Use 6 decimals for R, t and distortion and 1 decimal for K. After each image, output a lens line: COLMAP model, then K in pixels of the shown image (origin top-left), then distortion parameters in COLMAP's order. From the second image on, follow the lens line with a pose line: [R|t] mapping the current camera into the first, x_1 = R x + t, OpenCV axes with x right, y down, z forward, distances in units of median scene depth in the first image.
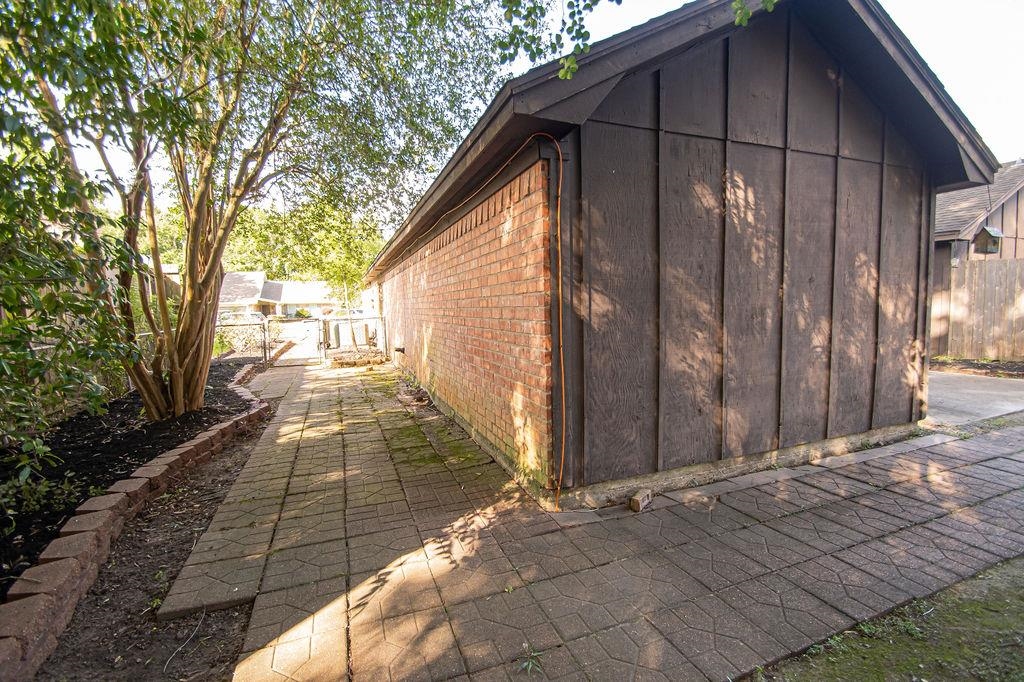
lens RADIAL K [[447.6, 0, 510.3], [0, 447.6, 339.9], [0, 0, 1]] dist [0.006476, -0.013533]
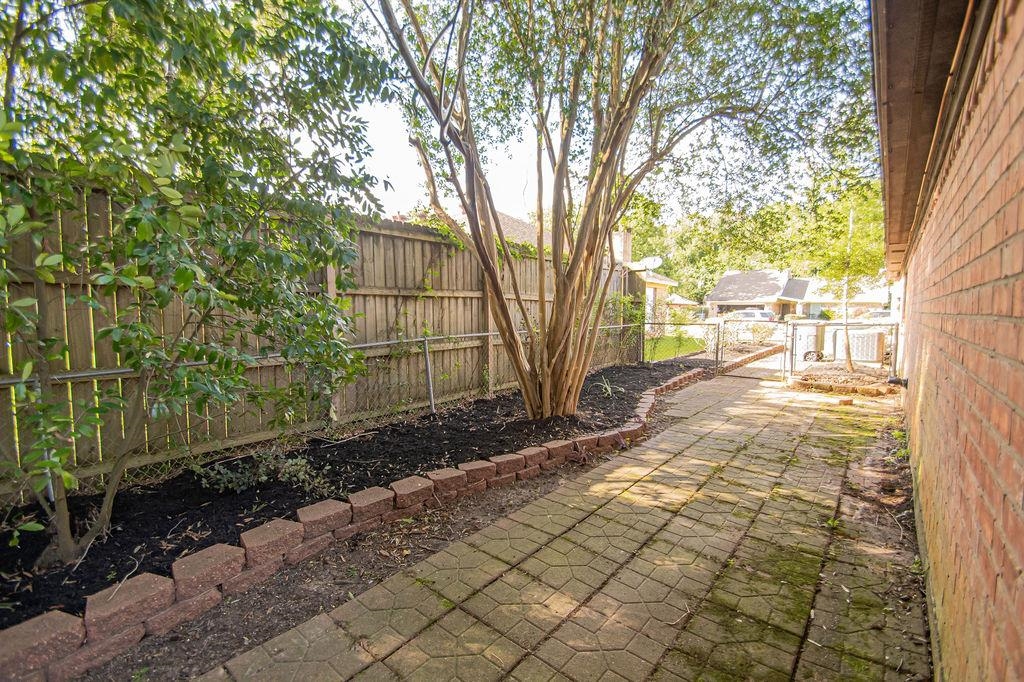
lens RADIAL K [[447.6, 0, 512.0], [0, 447.6, 340.0], [0, 0, 1]] dist [0.006476, -0.013533]
pose [[0.480641, 0.087801, -0.872511, 0.030655], [-0.084350, 0.994990, 0.053660, -0.041469], [0.872851, 0.047805, 0.485639, 0.536953]]
